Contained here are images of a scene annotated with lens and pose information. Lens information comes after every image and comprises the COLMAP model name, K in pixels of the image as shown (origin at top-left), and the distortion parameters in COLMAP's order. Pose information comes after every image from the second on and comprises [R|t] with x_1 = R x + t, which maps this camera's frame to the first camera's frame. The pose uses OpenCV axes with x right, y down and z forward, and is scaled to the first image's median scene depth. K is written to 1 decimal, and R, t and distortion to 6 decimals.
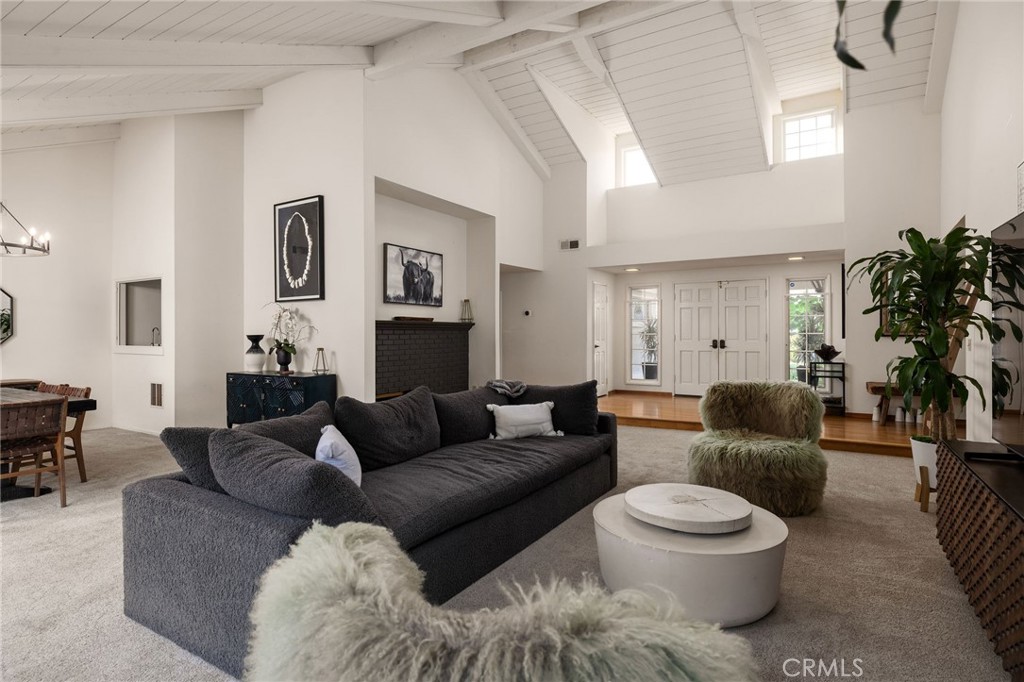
lens RADIAL K [[551.5, 0, 511.3], [0, 551.5, 335.4], [0, 0, 1]] dist [0.002704, 0.001070]
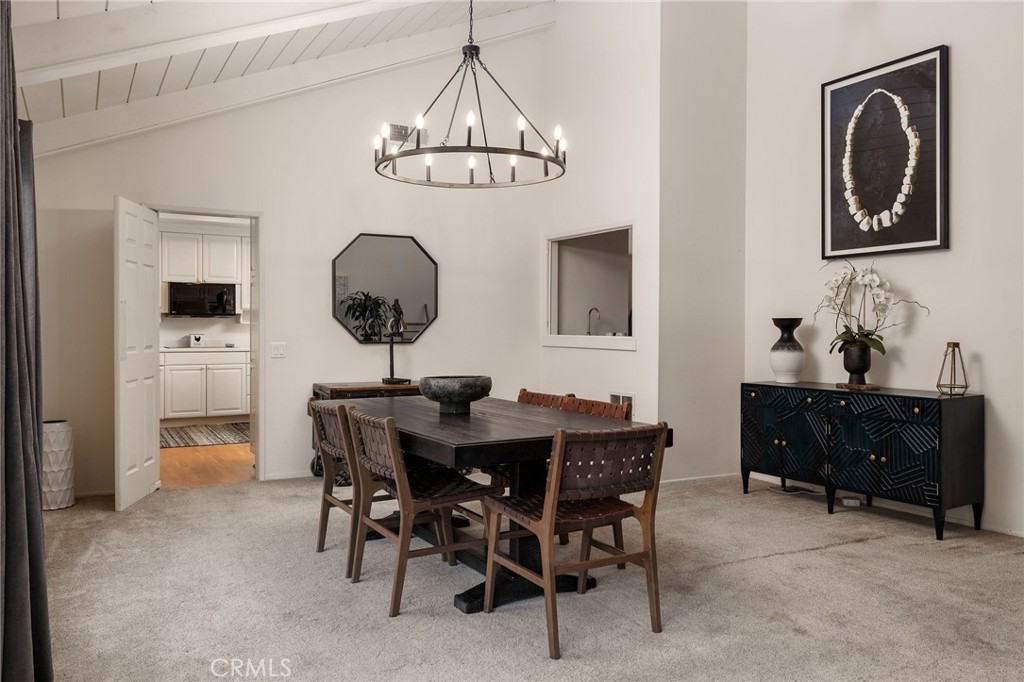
lens RADIAL K [[768.3, 0, 512.3], [0, 768.3, 340.4], [0, 0, 1]] dist [-0.010714, -0.002976]
pose [[0.884872, 0.015311, -0.465583, -0.348187], [-0.010379, 0.999860, 0.013155, 0.014734], [0.465719, -0.006808, 0.884906, 0.171855]]
